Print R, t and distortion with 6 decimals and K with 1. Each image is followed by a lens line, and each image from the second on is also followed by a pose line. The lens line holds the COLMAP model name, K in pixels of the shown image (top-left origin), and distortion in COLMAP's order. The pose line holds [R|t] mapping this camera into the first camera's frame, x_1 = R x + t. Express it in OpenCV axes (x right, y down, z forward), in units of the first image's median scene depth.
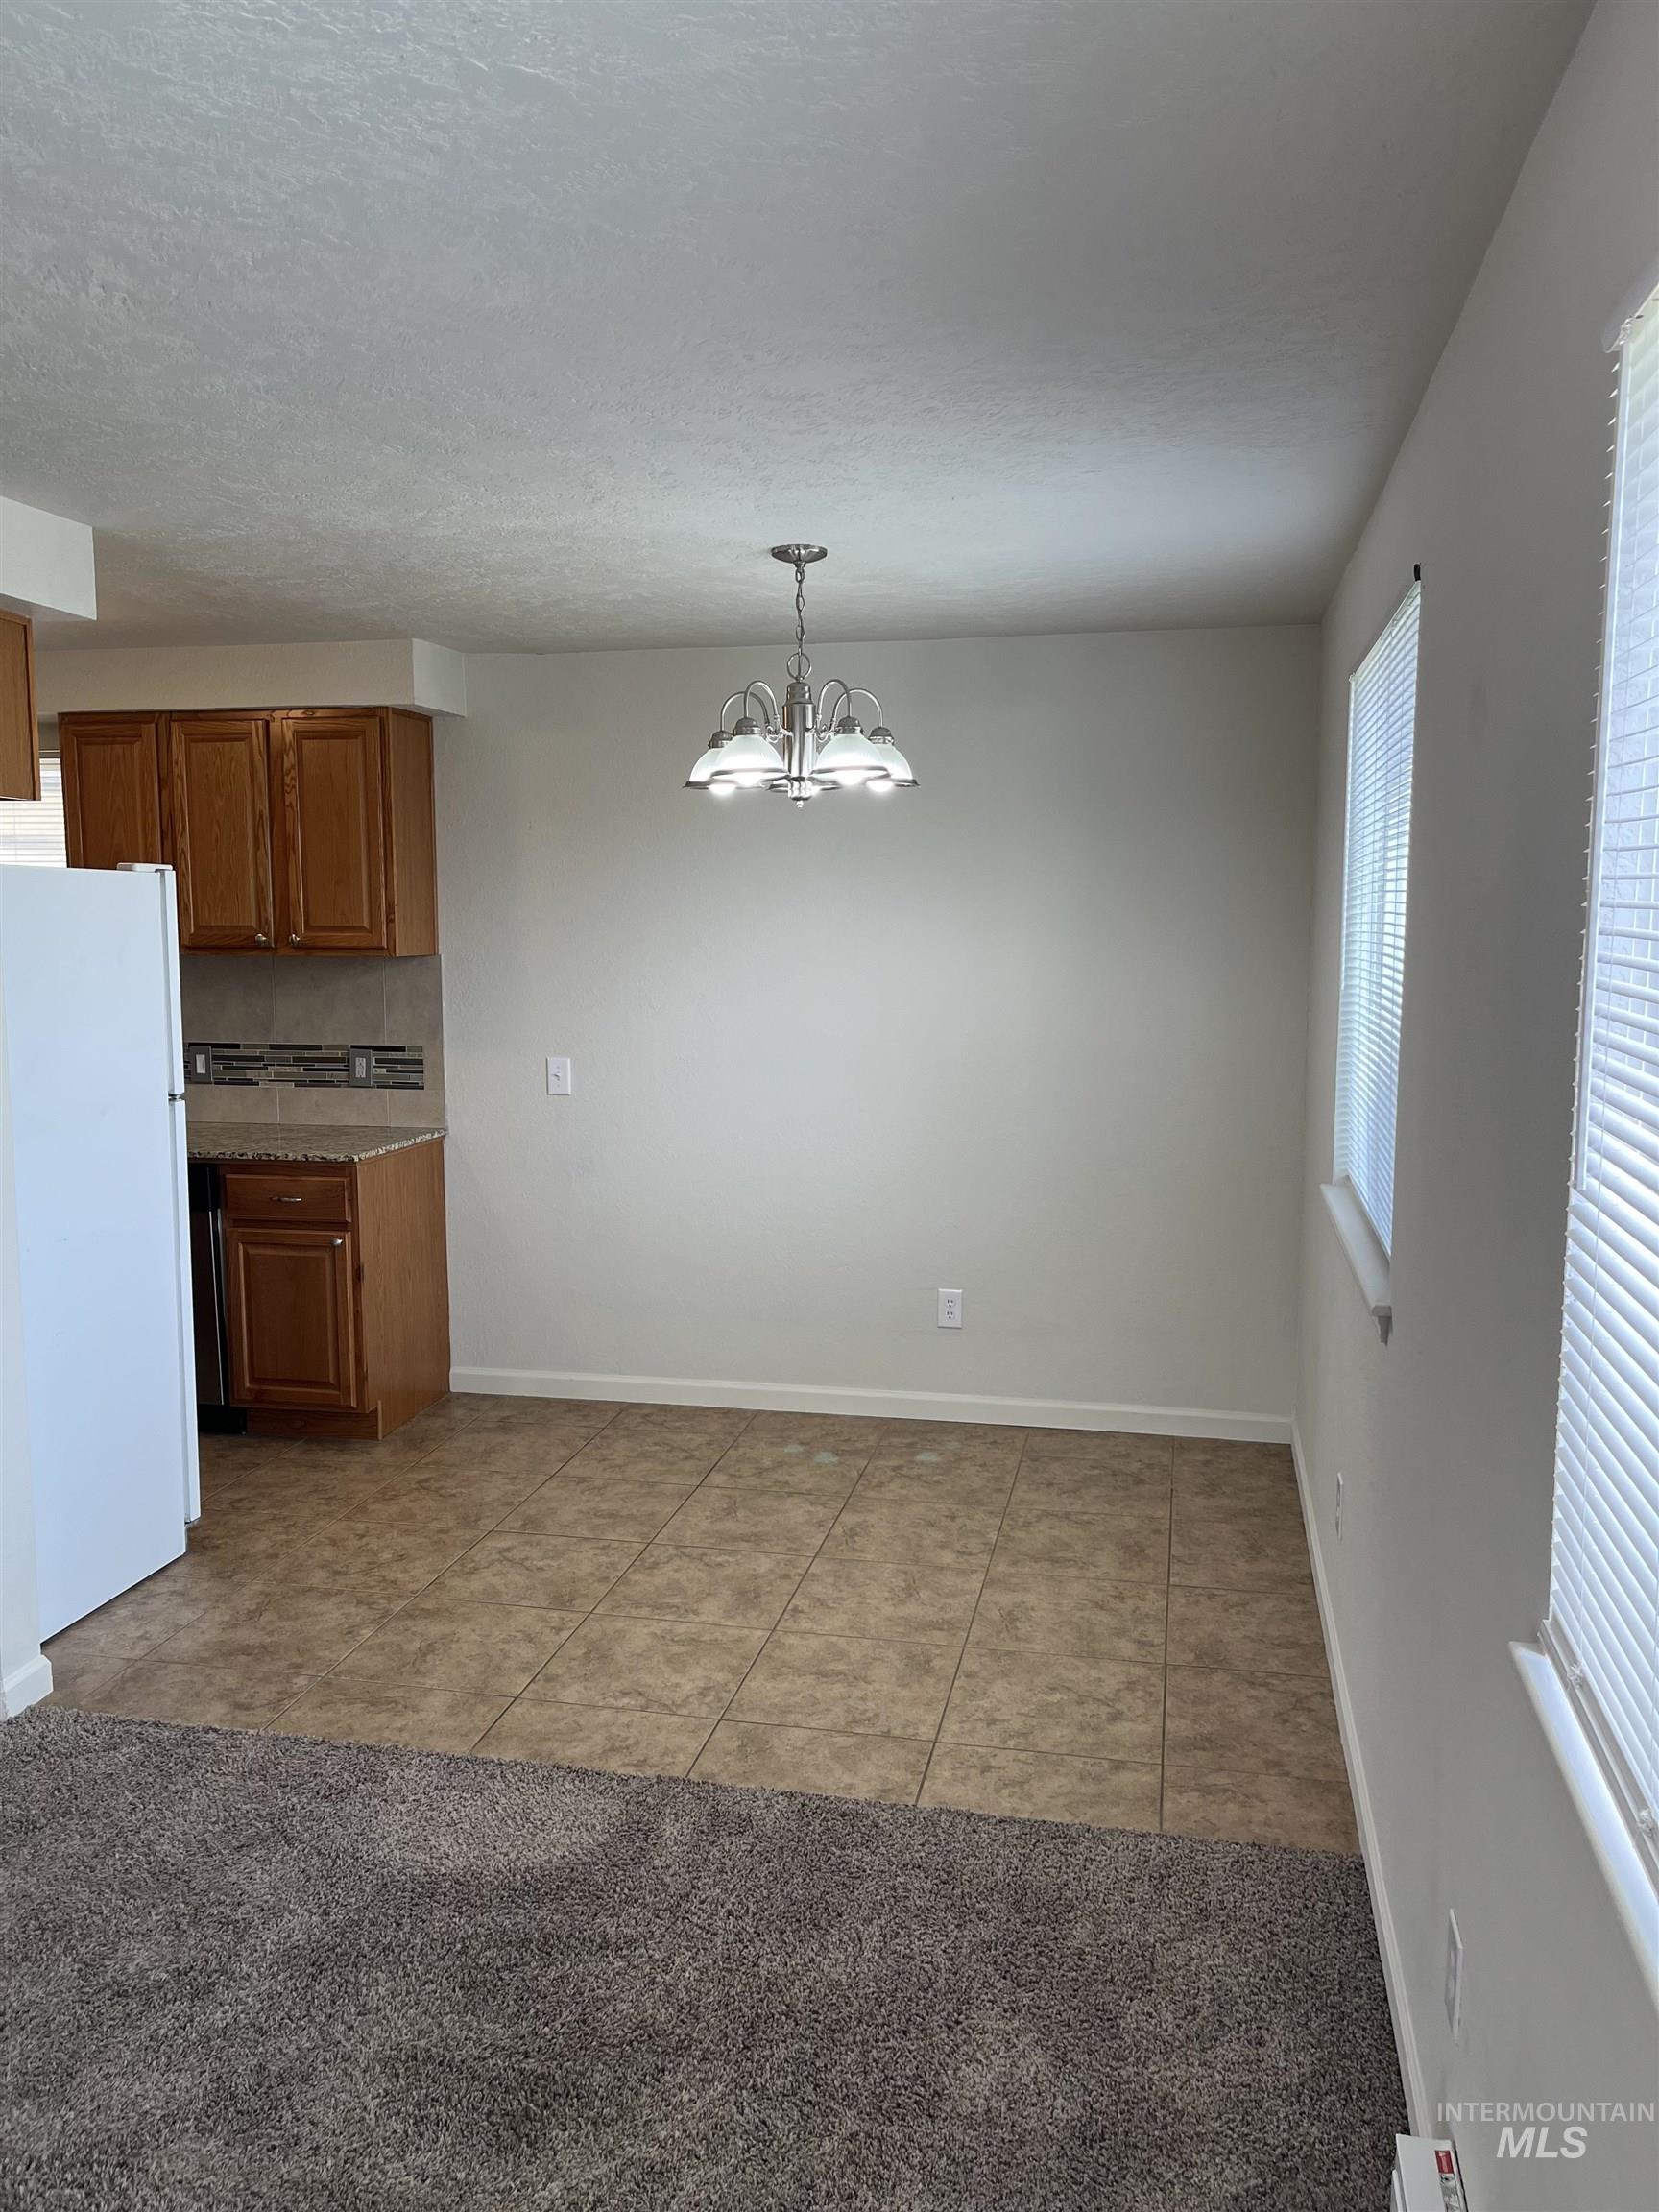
lens RADIAL K [[1688.1, 0, 829.5], [0, 1688.1, 1106.0], [0, 0, 1]] dist [-0.001016, -0.001499]
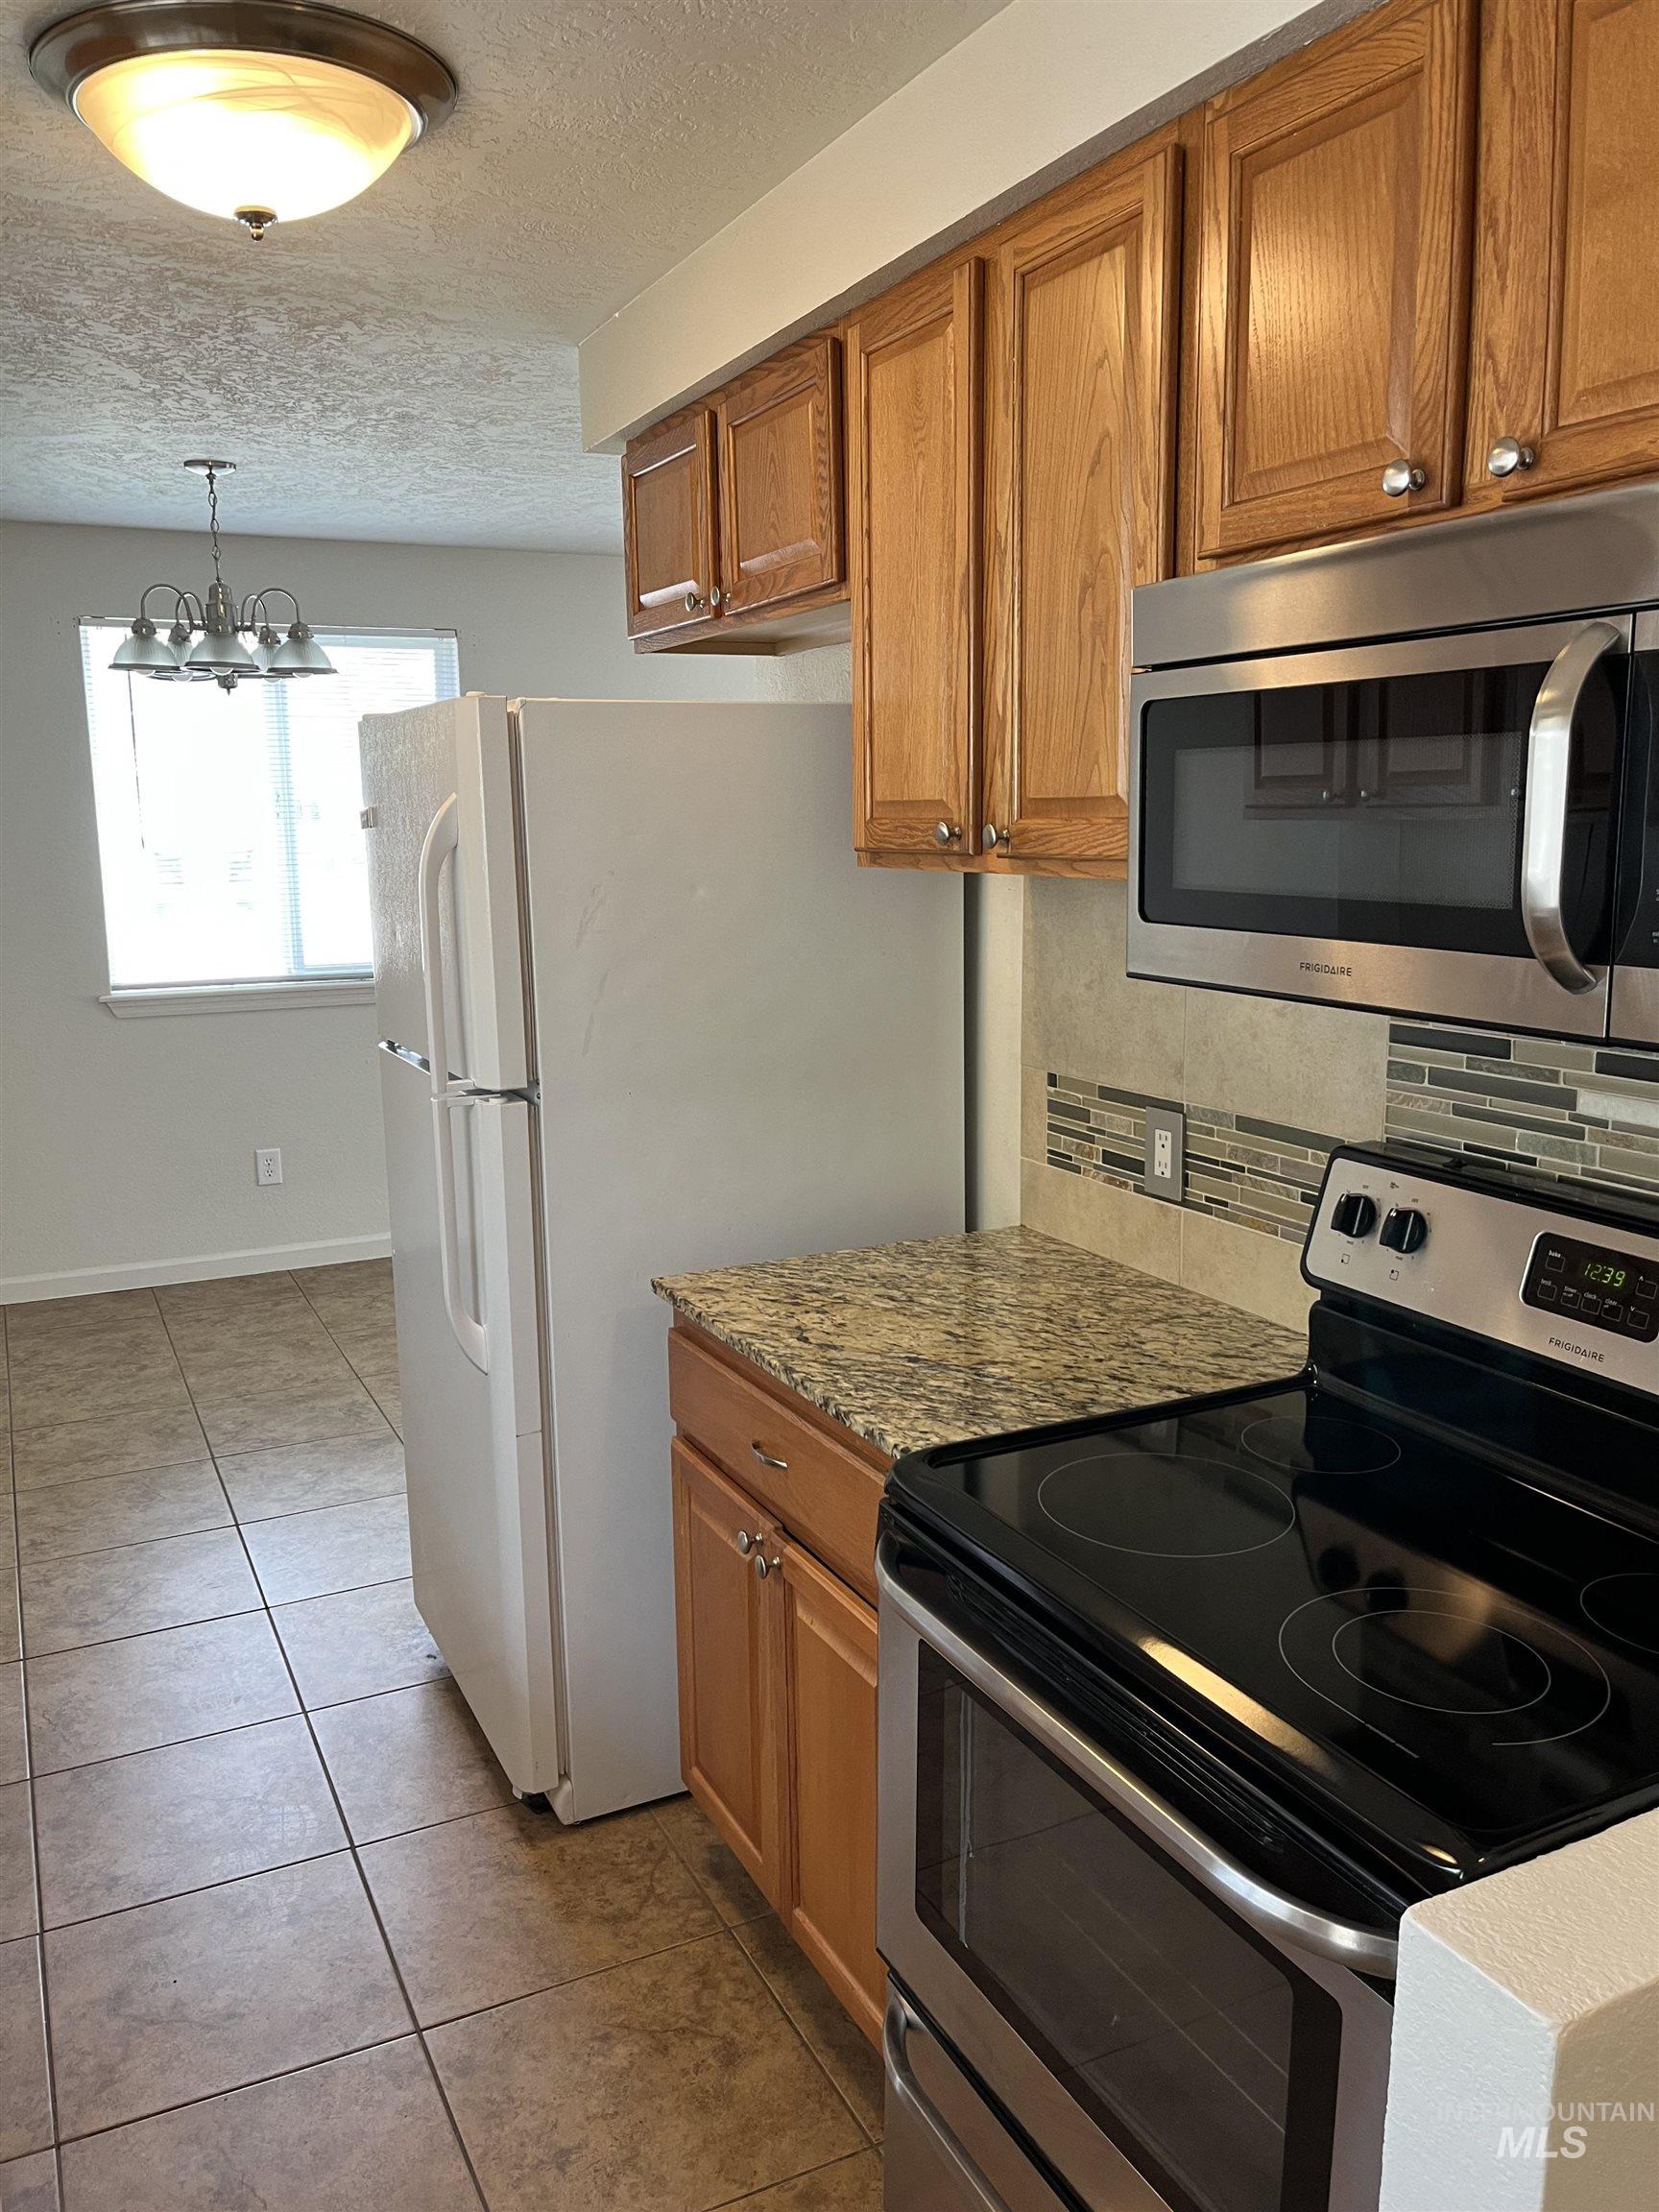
lens RADIAL K [[1688.1, 0, 829.5], [0, 1688.1, 1106.0], [0, 0, 1]] dist [-0.001016, -0.001499]
pose [[-0.625115, -0.127452, 0.770057, -1.074043], [0.110243, 0.962271, 0.248757, -0.132661], [-0.772708, 0.240395, -0.587479, 1.304536]]
